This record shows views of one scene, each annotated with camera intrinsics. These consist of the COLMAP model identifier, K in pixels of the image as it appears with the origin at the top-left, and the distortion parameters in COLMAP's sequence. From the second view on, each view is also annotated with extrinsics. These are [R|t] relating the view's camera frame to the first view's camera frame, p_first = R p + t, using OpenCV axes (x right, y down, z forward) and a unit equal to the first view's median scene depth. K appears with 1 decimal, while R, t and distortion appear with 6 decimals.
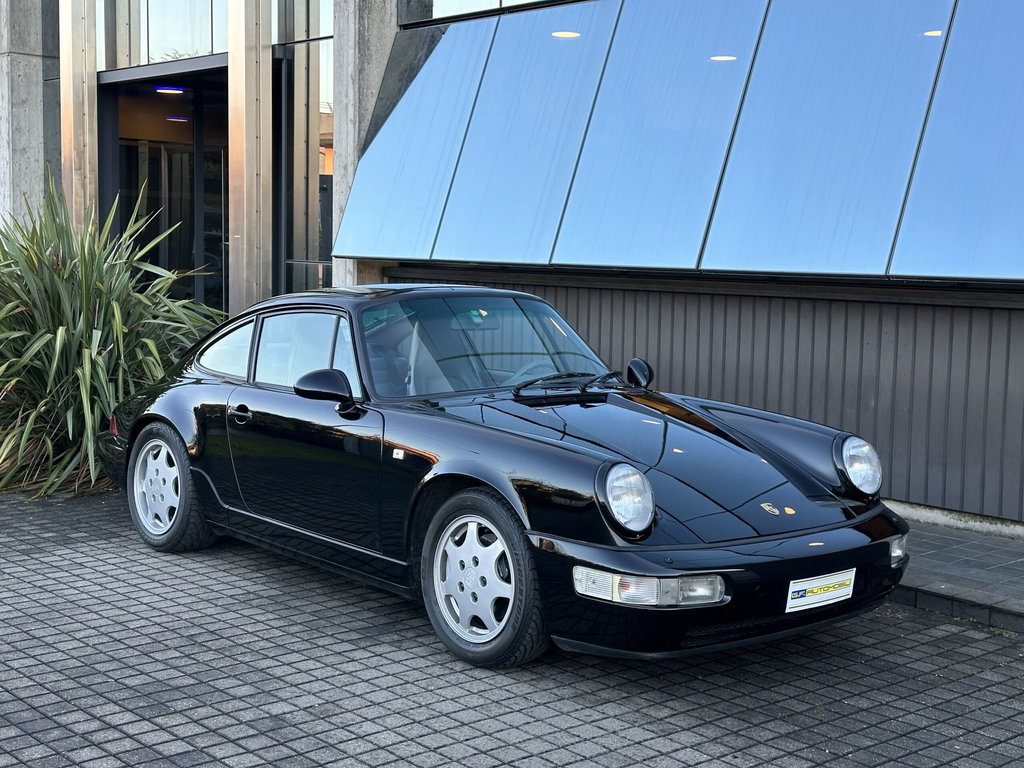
lens RADIAL K [[1404.8, 0, 494.6], [0, 1404.8, 381.5], [0, 0, 1]] dist [0.218474, -0.518628]
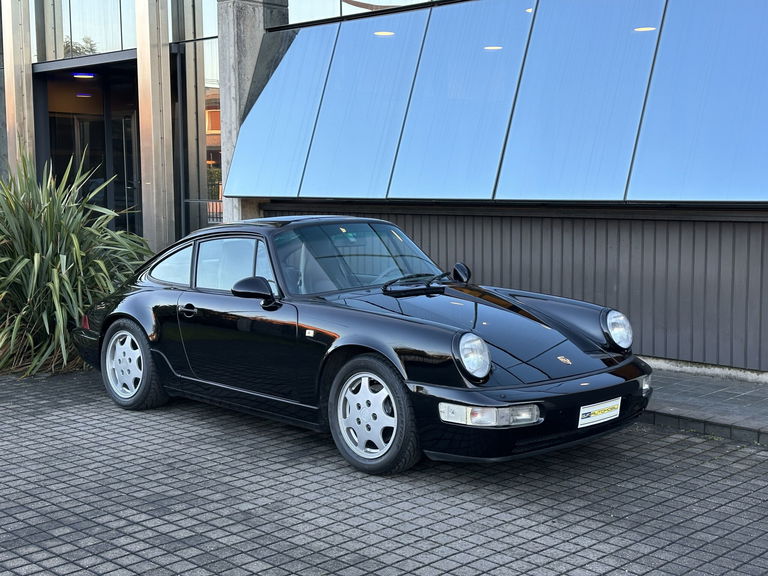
lens RADIAL K [[1052.3, 0, 384.0], [0, 1052.3, 288.0], [0, 0, 1]] dist [0.214702, -0.511161]
pose [[0.996926, -0.033712, 0.070723, -0.063468], [0.033383, 0.999426, 0.005831, 0.000837], [-0.070878, -0.003452, 0.997479, -0.090692]]
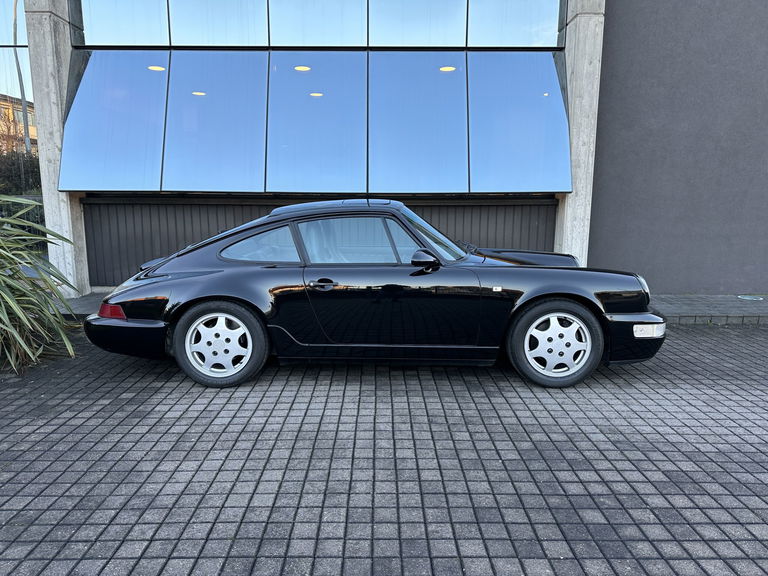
lens RADIAL K [[540.9, 0, 370.3], [0, 540.9, 288.2], [0, 0, 1]] dist [0.065456, -0.073354]
pose [[0.654667, -0.145179, 0.741845, -0.652207], [0.086393, 0.989323, 0.117370, -0.042898], [-0.750965, -0.012748, 0.660219, 0.626170]]
